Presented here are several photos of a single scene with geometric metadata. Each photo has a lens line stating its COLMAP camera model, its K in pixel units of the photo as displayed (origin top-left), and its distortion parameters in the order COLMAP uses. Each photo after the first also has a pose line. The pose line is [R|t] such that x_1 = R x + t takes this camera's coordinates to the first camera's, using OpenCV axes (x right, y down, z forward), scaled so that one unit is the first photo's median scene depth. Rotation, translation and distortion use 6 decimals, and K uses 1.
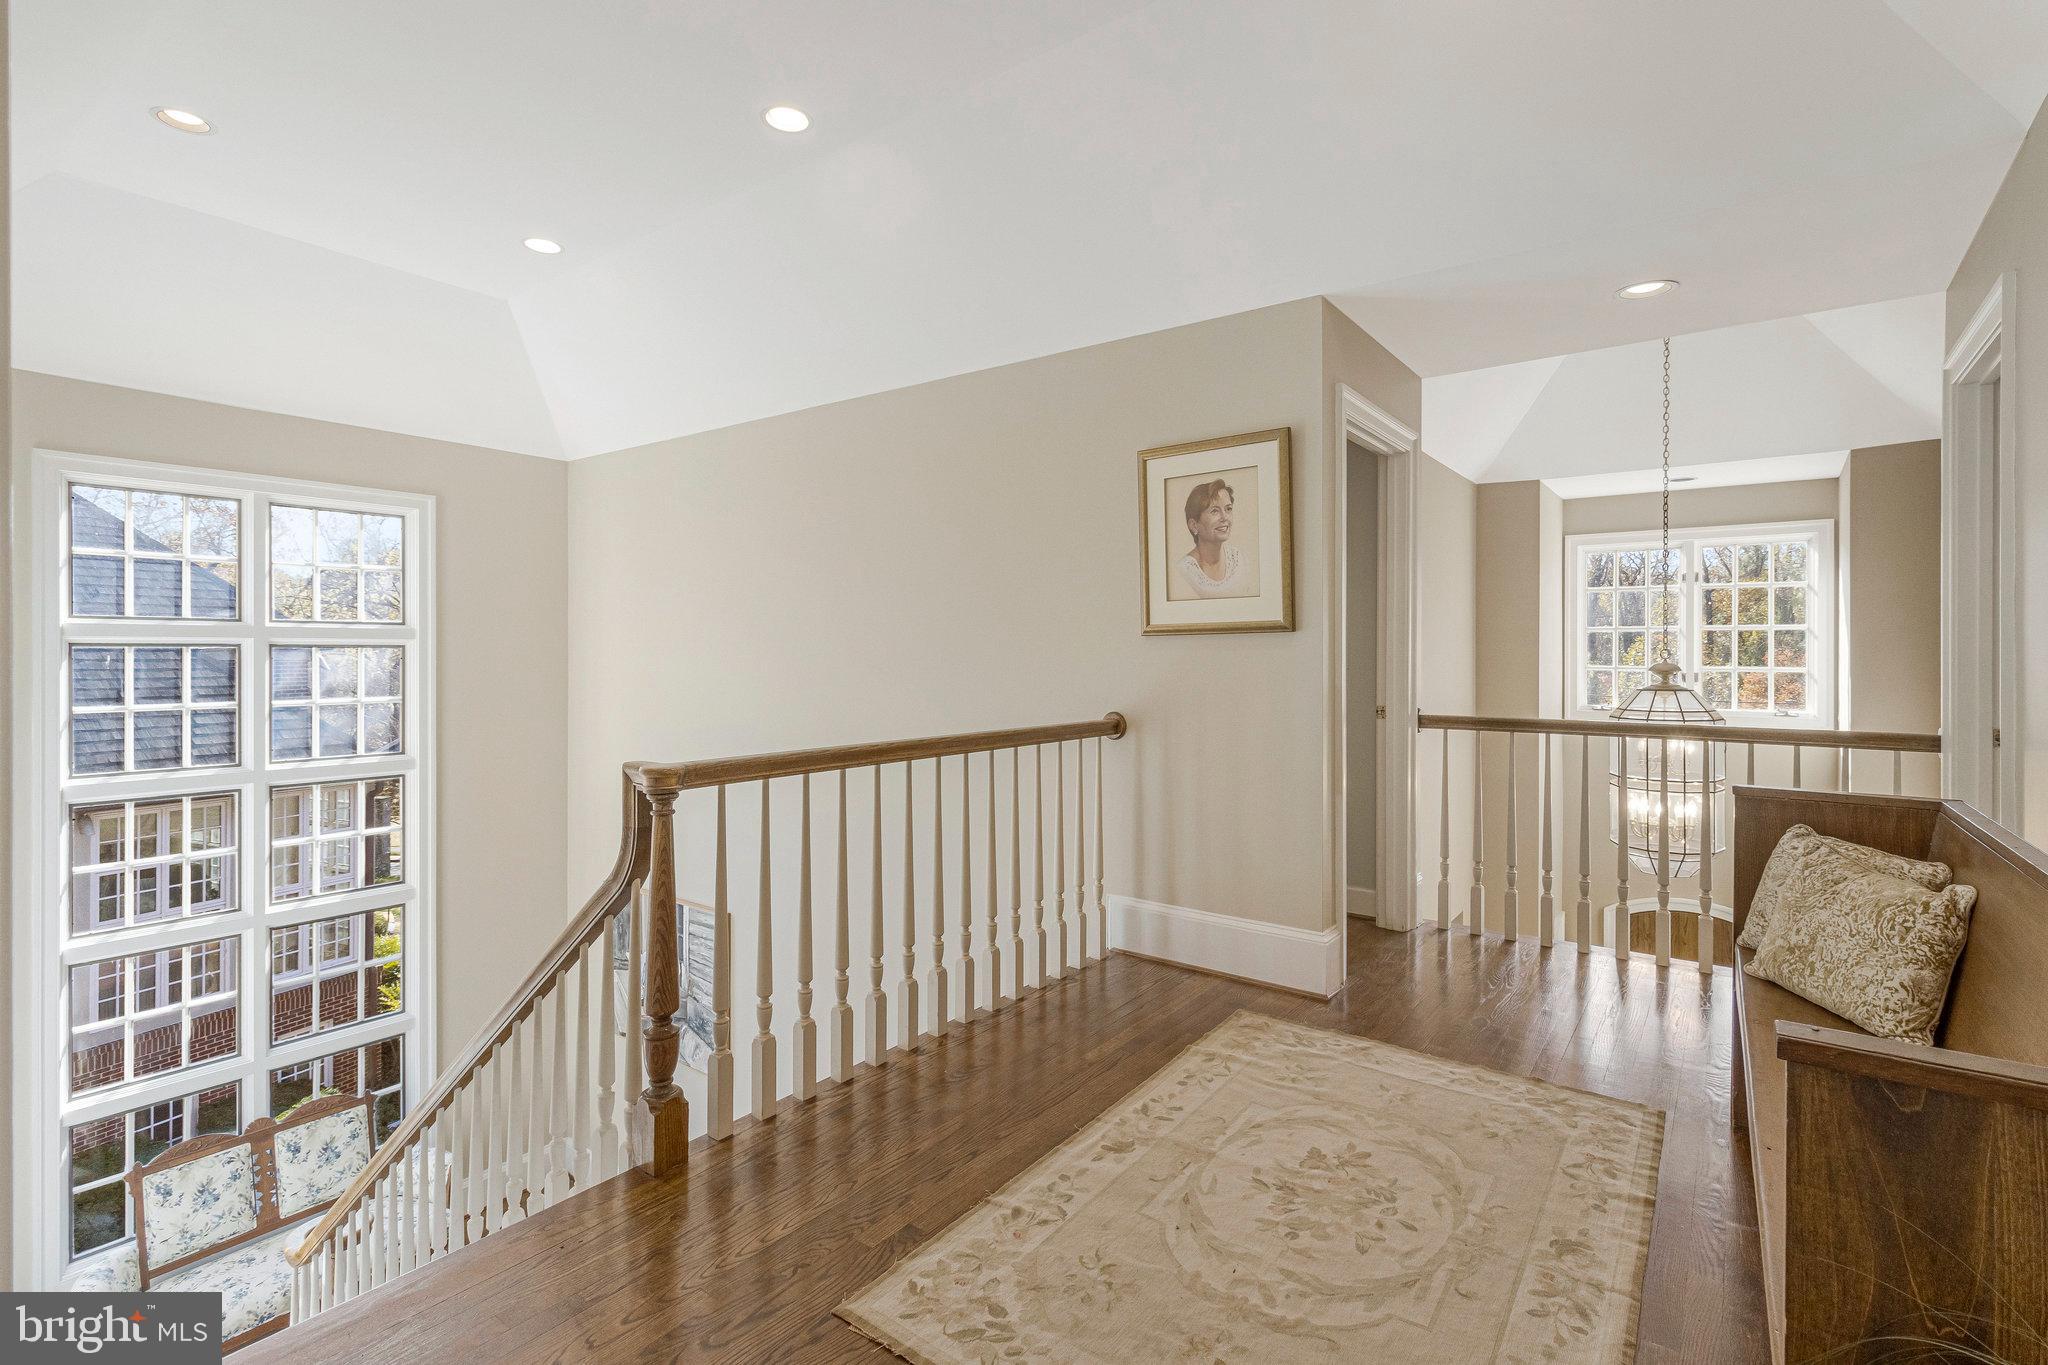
lens RADIAL K [[949.8, 0, 1027.1], [0, 949.8, 656.8], [0, 0, 1]] dist [0.000348, -0.000160]
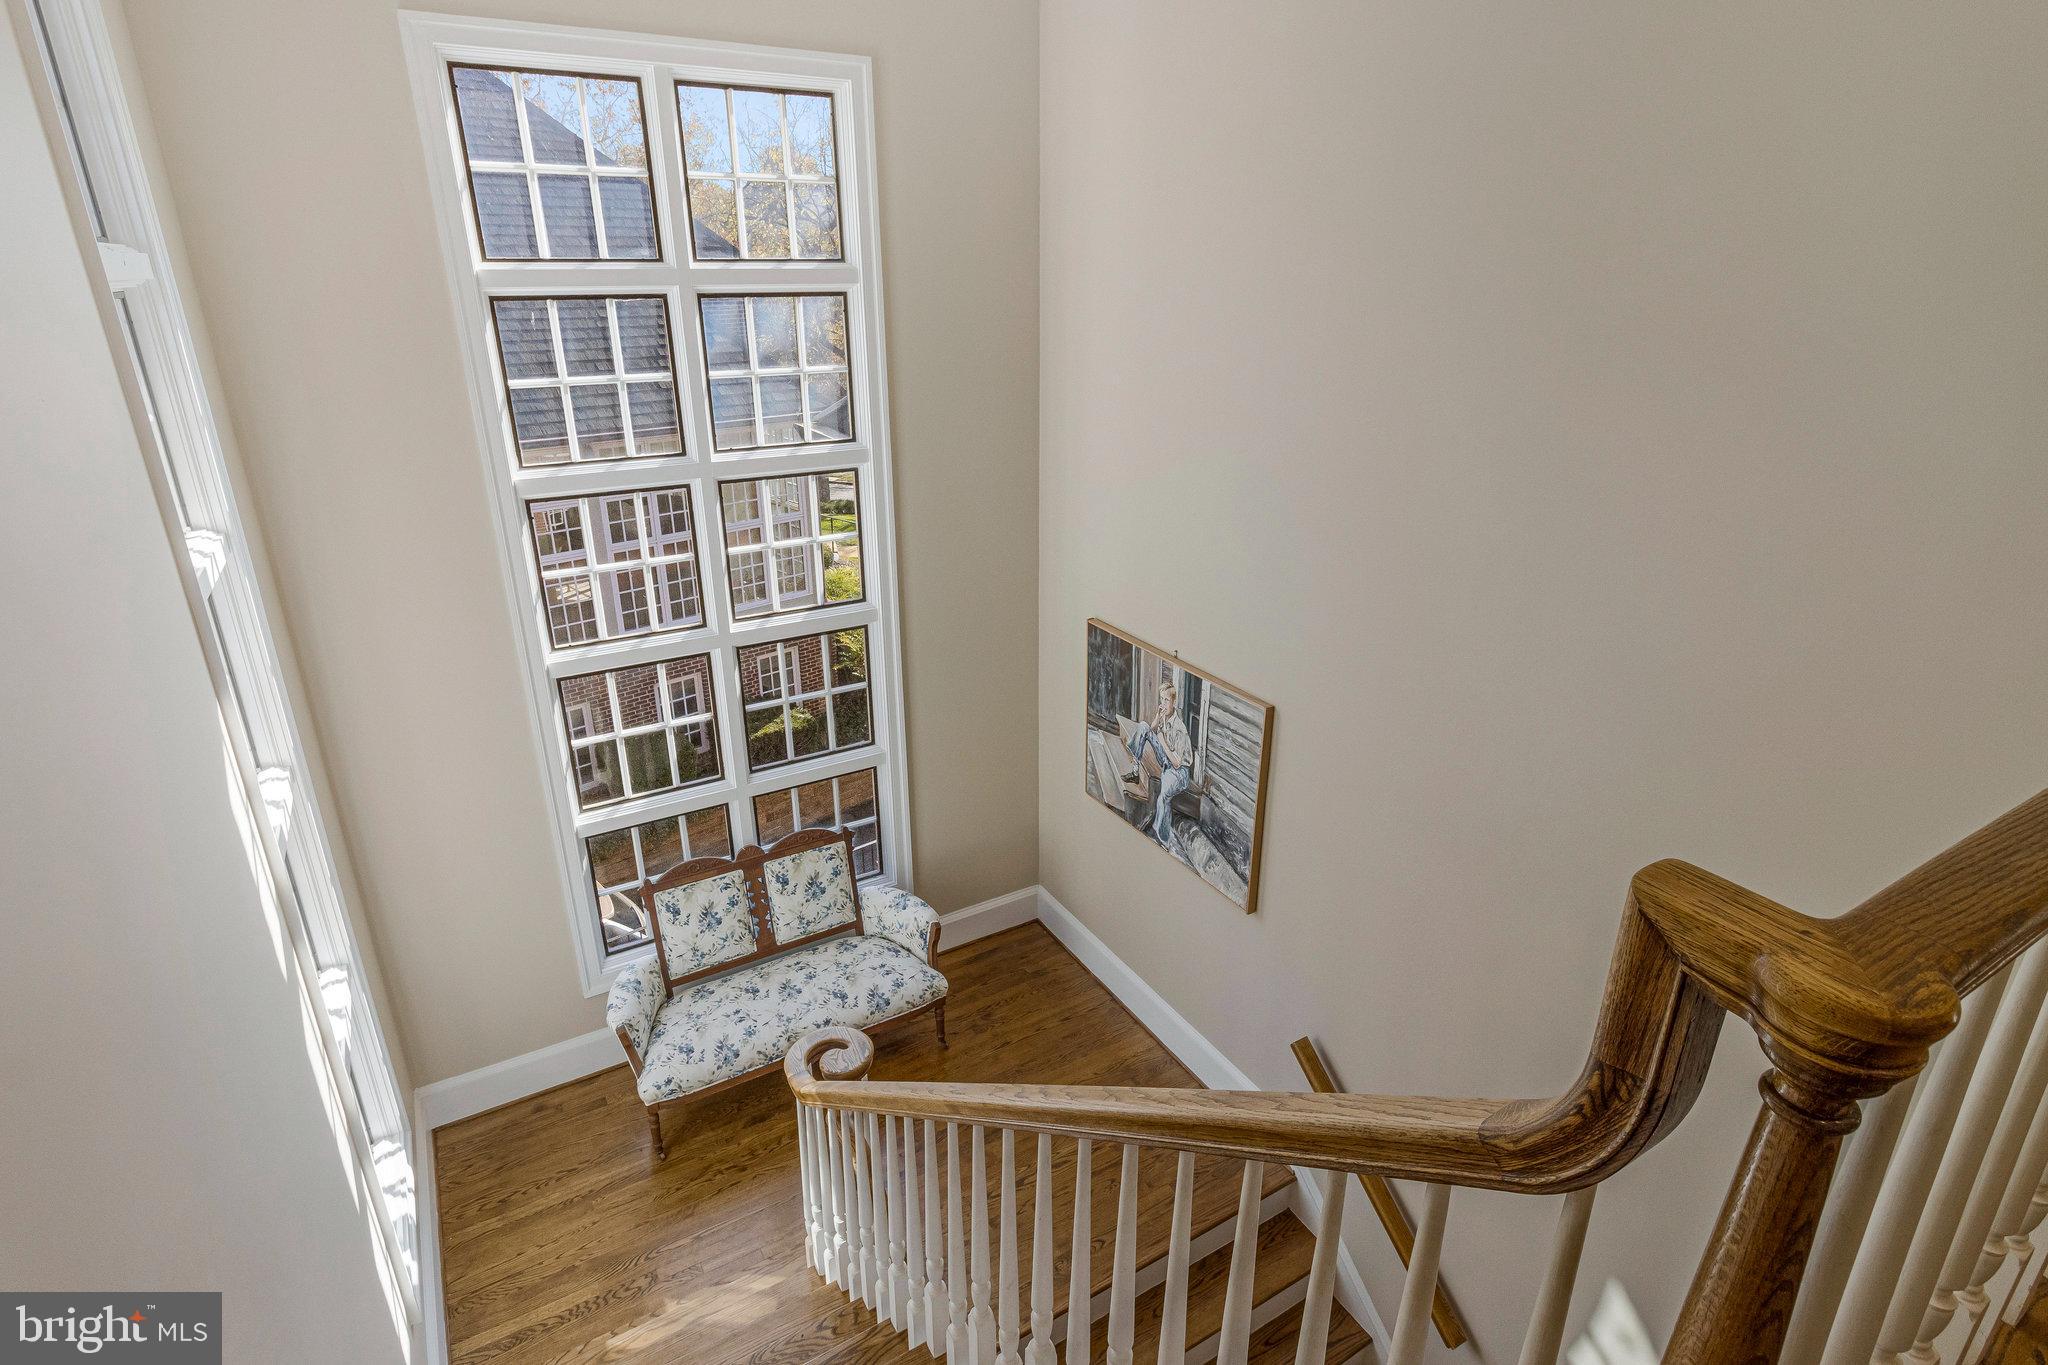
lens RADIAL K [[1038.4, 0, 1024.0], [0, 1038.4, 682.5], [0, 0, 1]] dist [-0.002646, -0.000548]
pose [[0.919762, 0.141493, -0.366083, -0.215764], [0.002174, 0.930902, 0.365262, -0.026616], [0.392470, -0.336750, 0.855901, 0.295936]]
